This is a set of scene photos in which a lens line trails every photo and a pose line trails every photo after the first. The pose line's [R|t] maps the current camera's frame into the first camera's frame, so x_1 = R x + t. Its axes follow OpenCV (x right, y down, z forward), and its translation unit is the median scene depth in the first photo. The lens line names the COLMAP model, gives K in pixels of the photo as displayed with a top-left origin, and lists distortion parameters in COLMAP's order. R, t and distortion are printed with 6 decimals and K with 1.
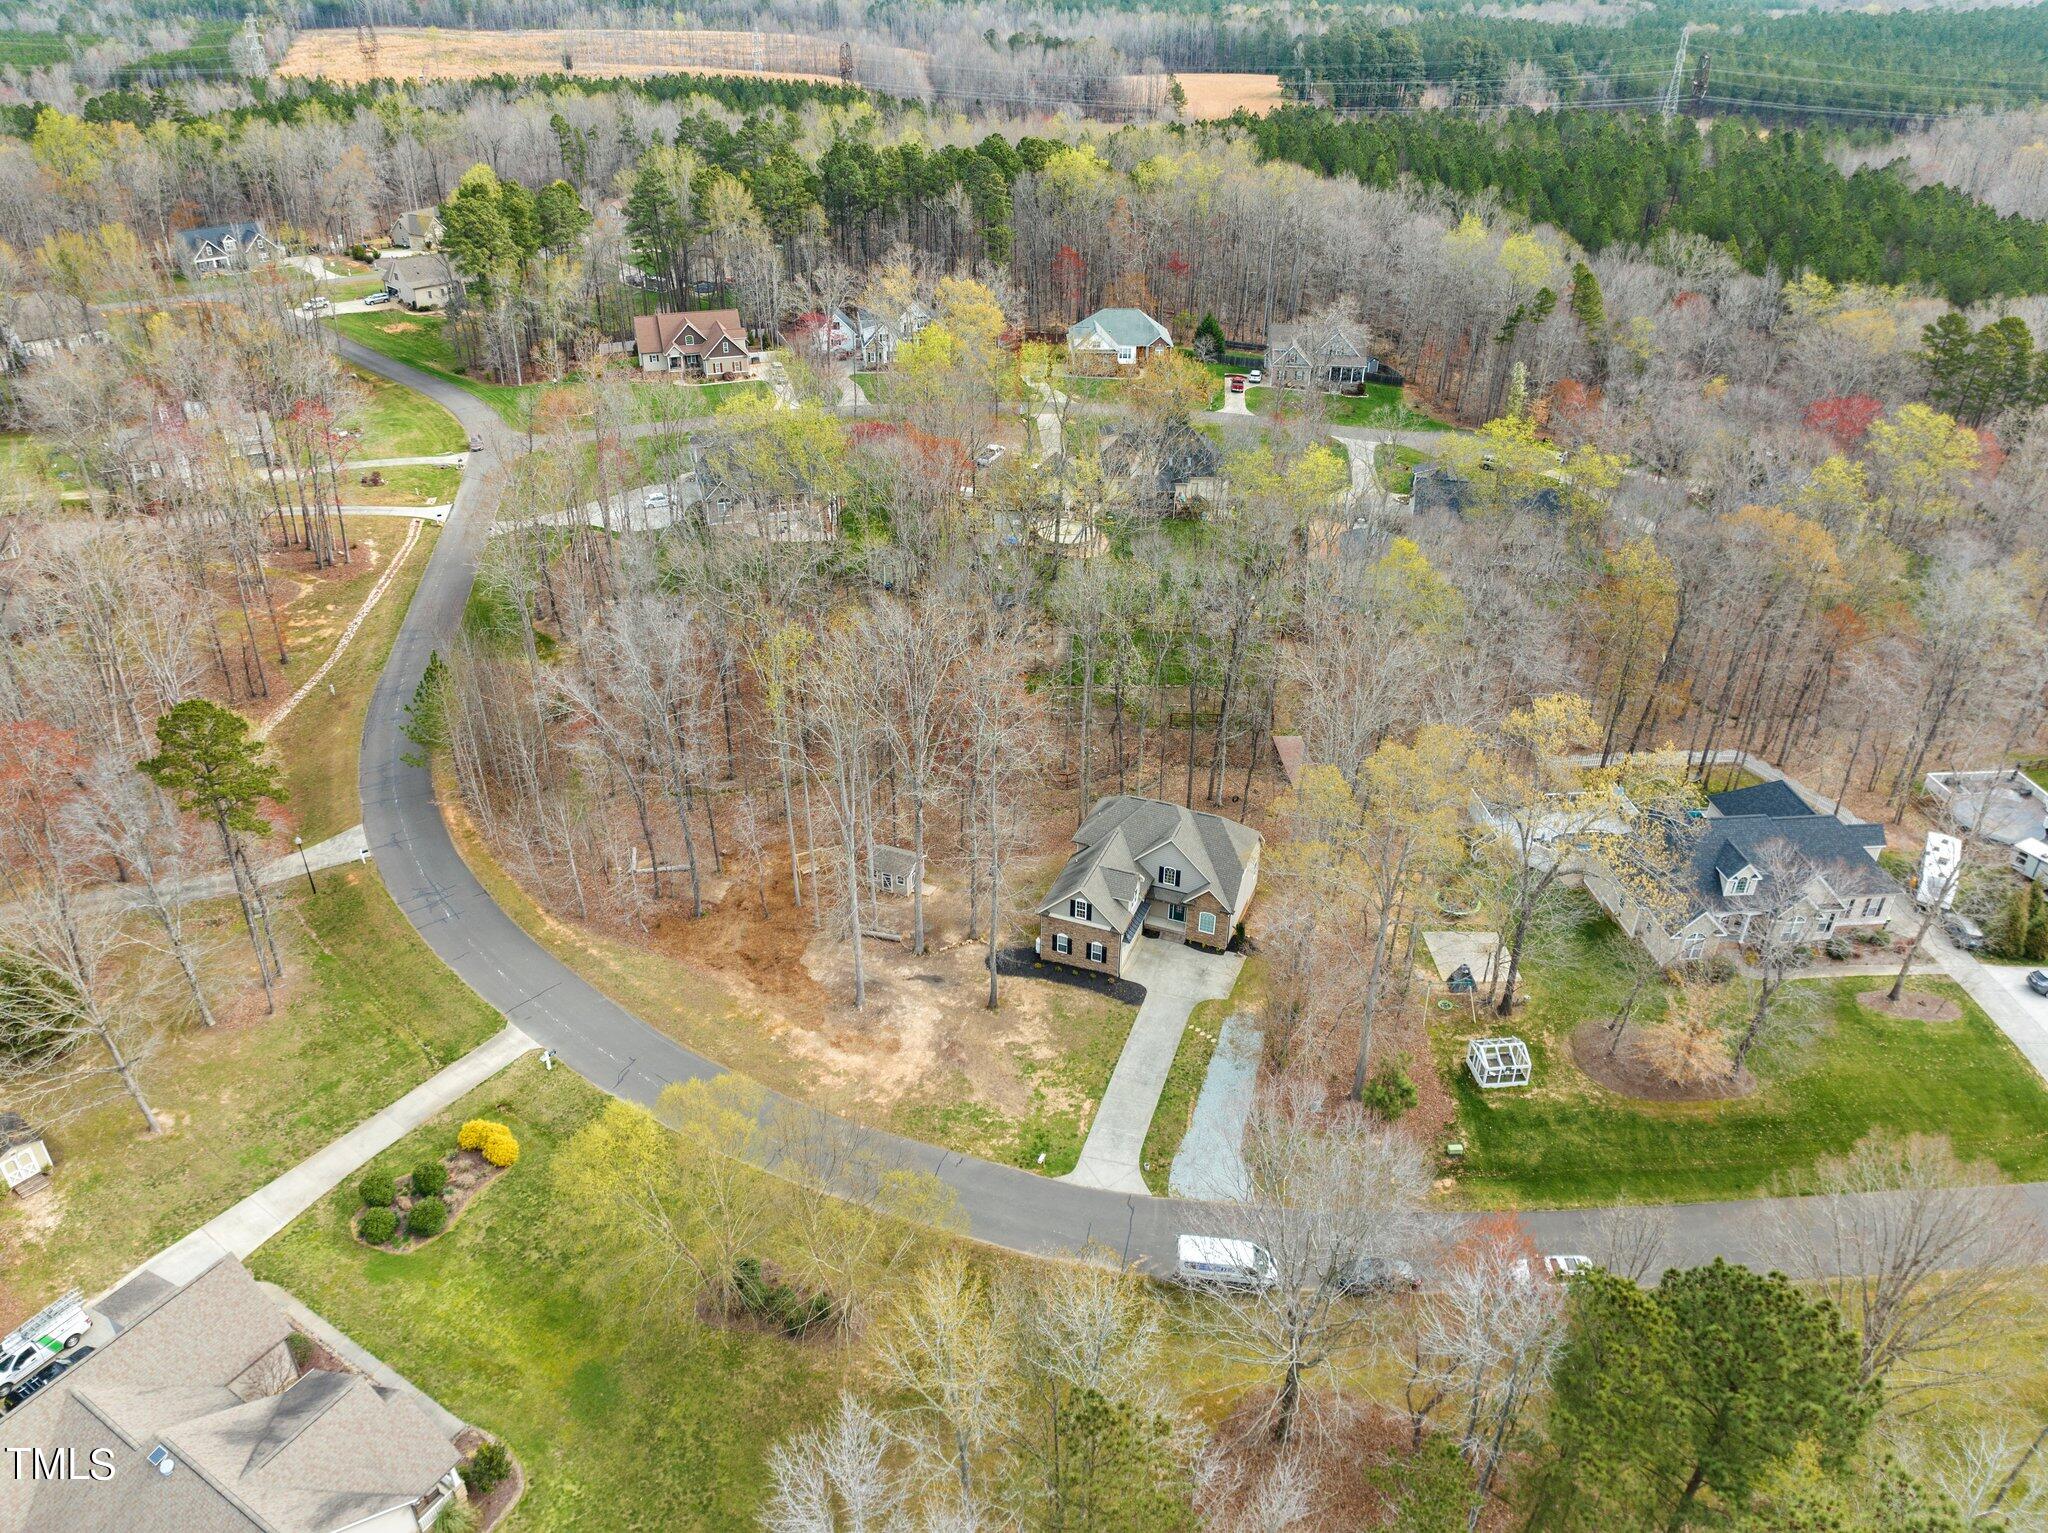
lens RADIAL K [[1438.6, 0, 1017.7], [0, 1438.6, 768.5], [0, 0, 1]] dist [-0.010045, -0.001460]
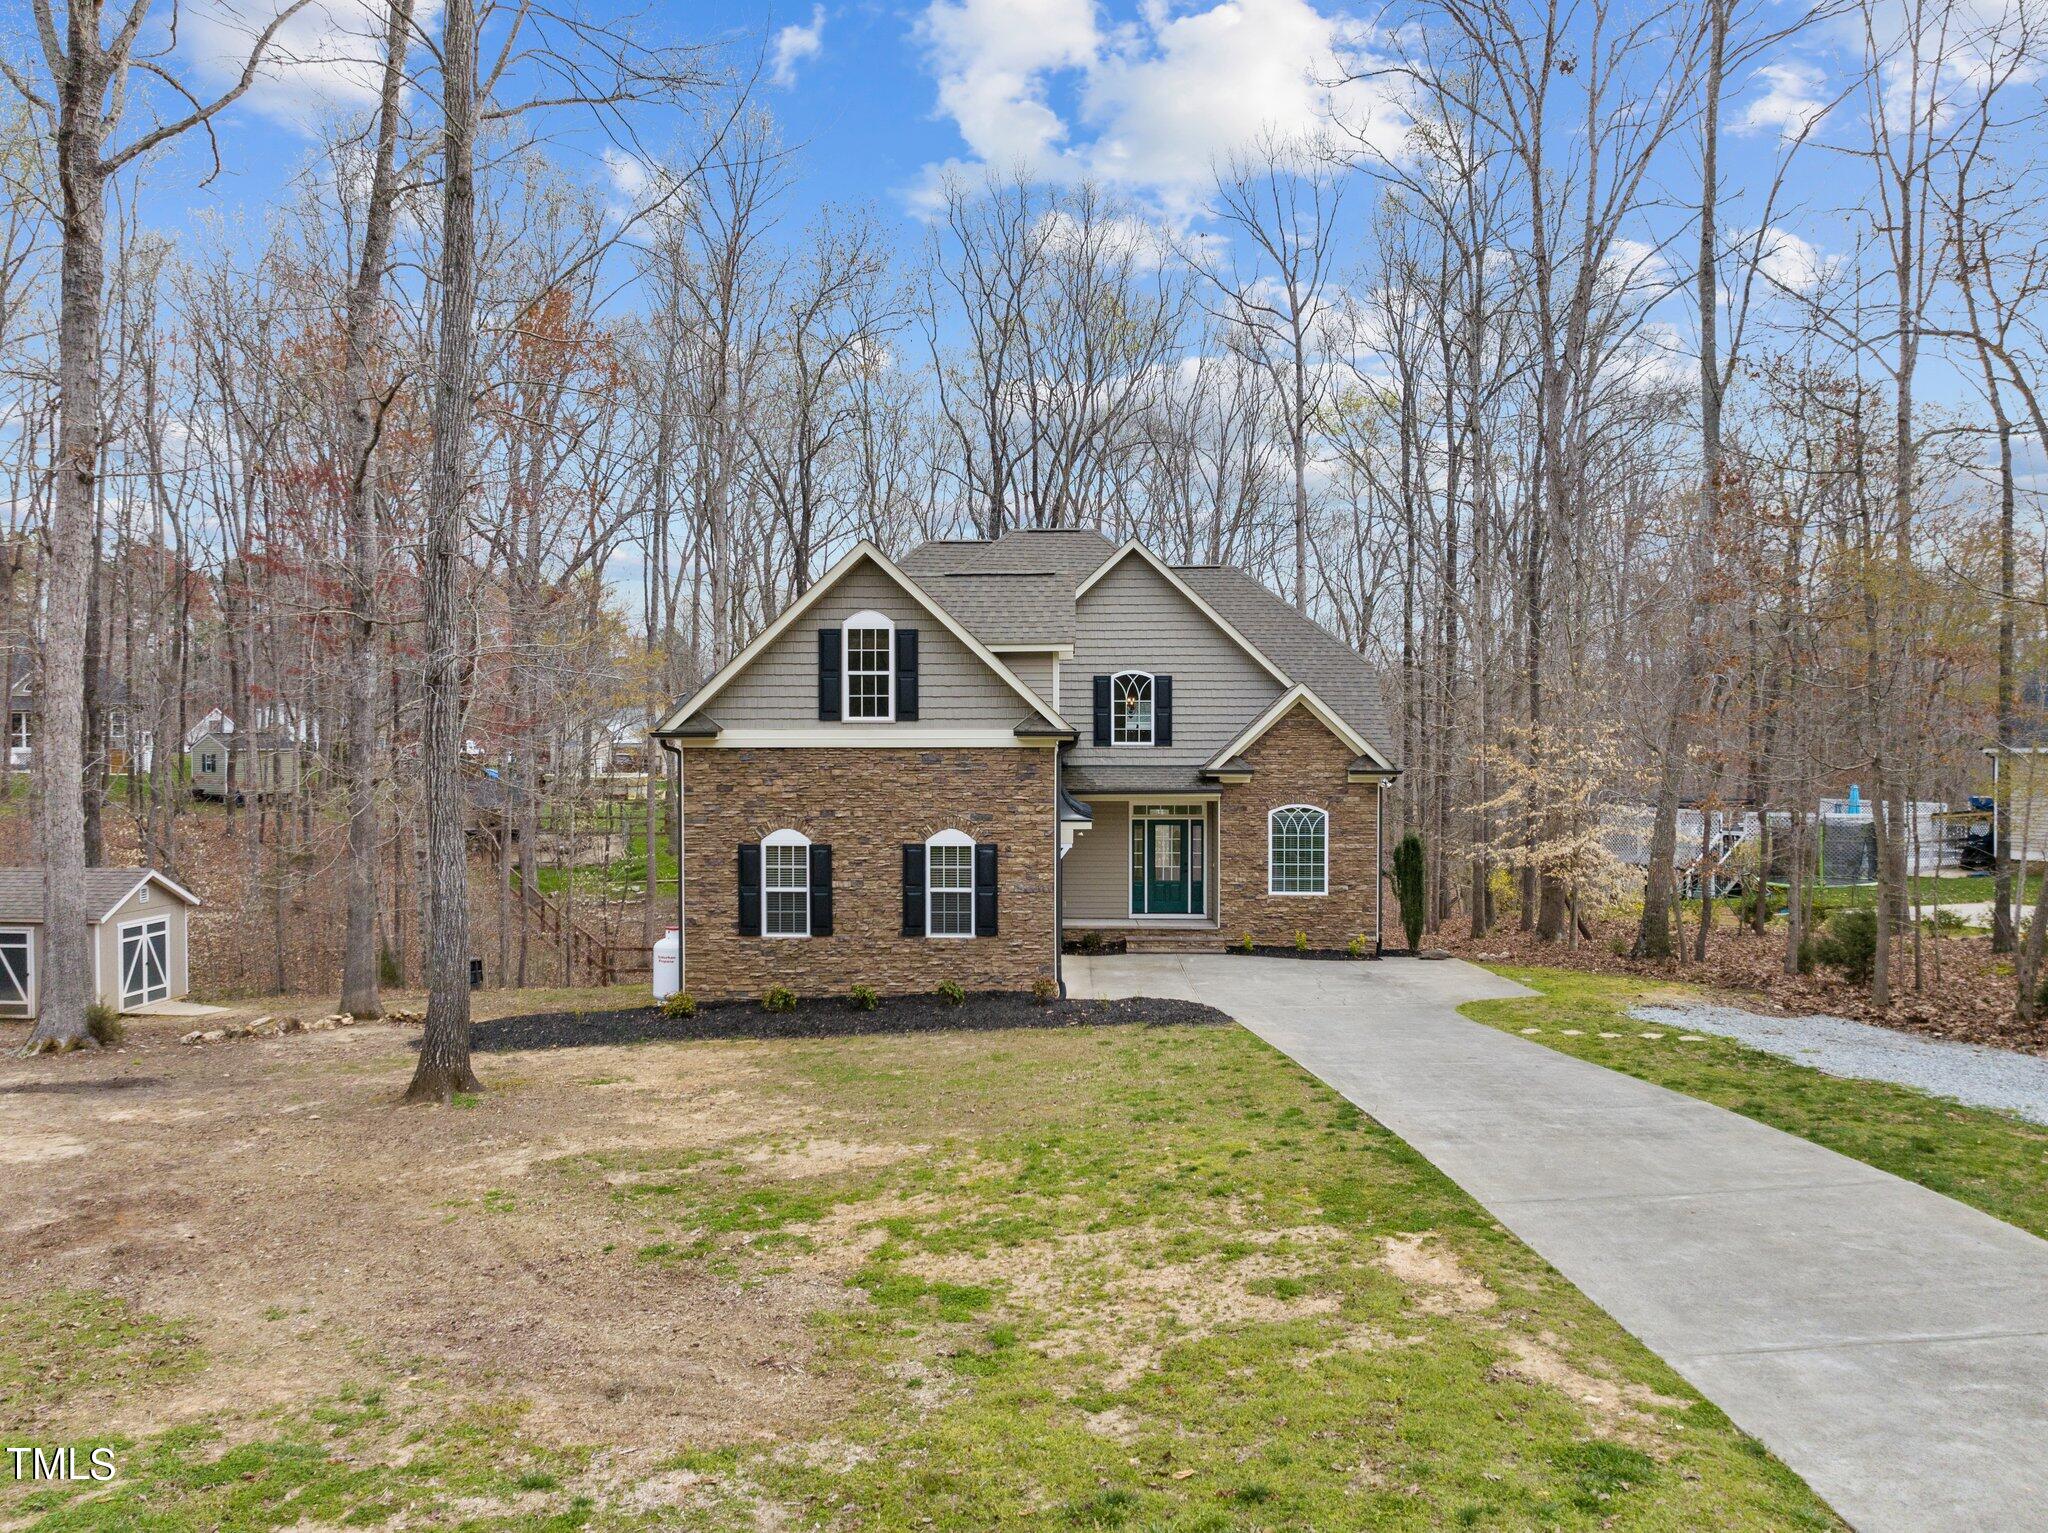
lens RADIAL K [[1469.9, 0, 1017.4], [0, 1469.9, 761.4], [0, 0, 1]] dist [-0.000629, -0.003616]
pose [[0.940671, -0.009446, 0.339188, -0.011981], [0.179685, 0.861820, -0.474320, 0.222438], [-0.287838, 0.507126, 0.812387, 0.812795]]
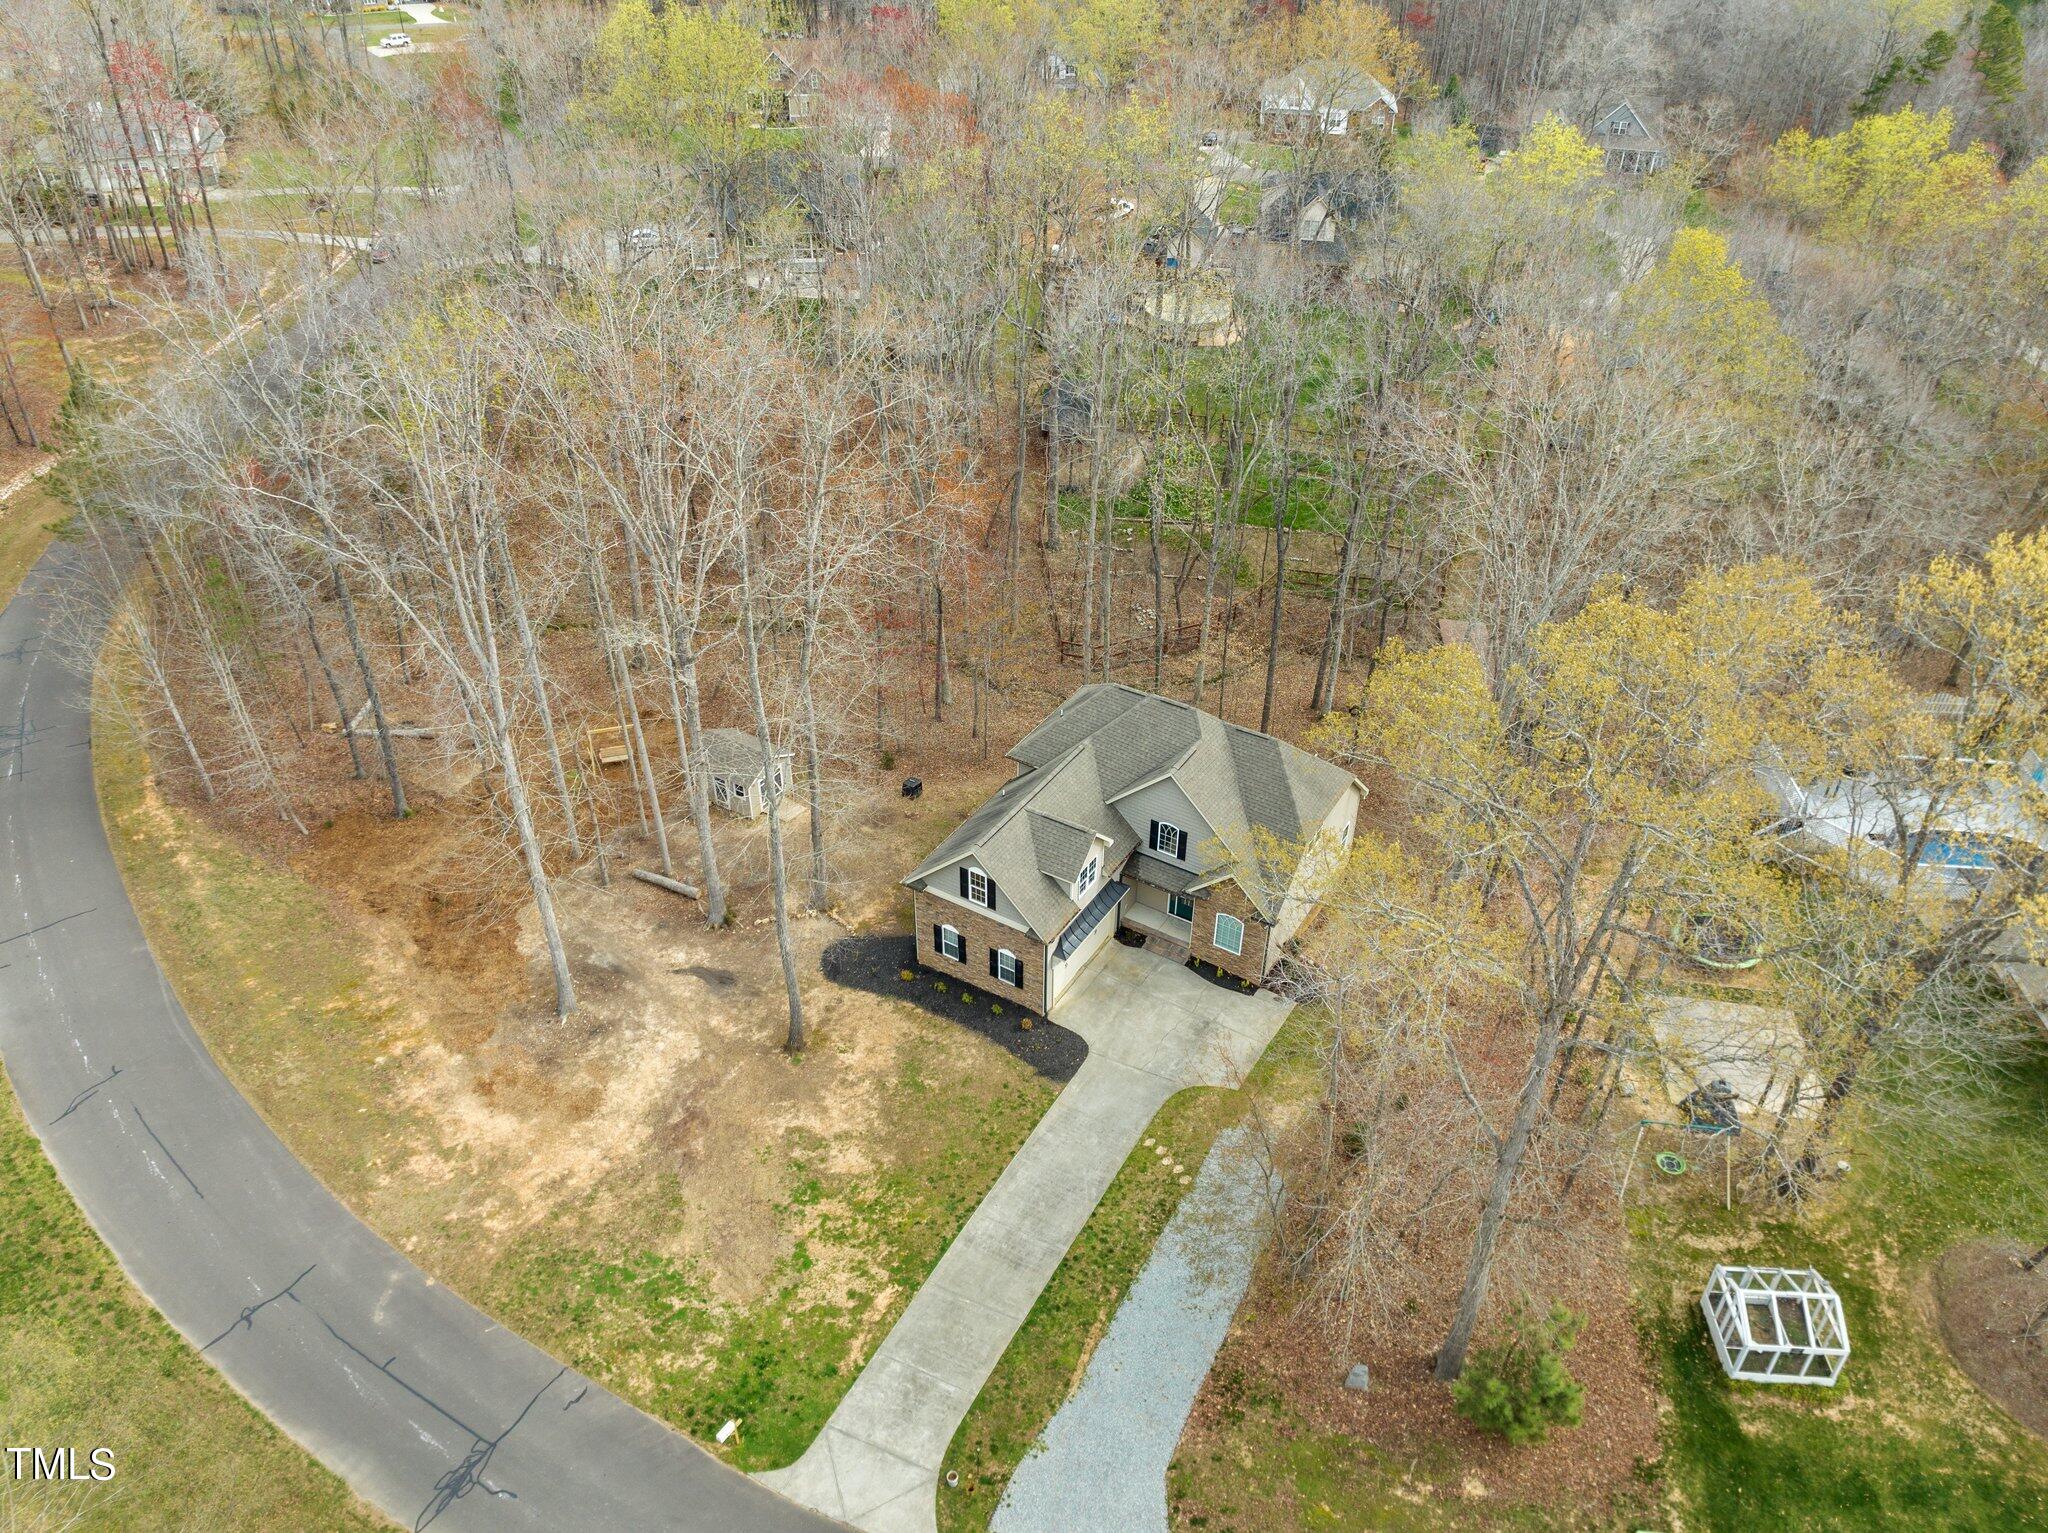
lens RADIAL K [[1422.6, 0, 1028.9], [0, 1422.6, 768.7], [0, 0, 1]] dist [-0.037749, 0.020930]
pose [[0.984693, 0.103041, -0.140578, 0.131466], [-0.091366, 0.991998, 0.087137, 0.007108], [0.148432, -0.072959, 0.986228, 0.488256]]
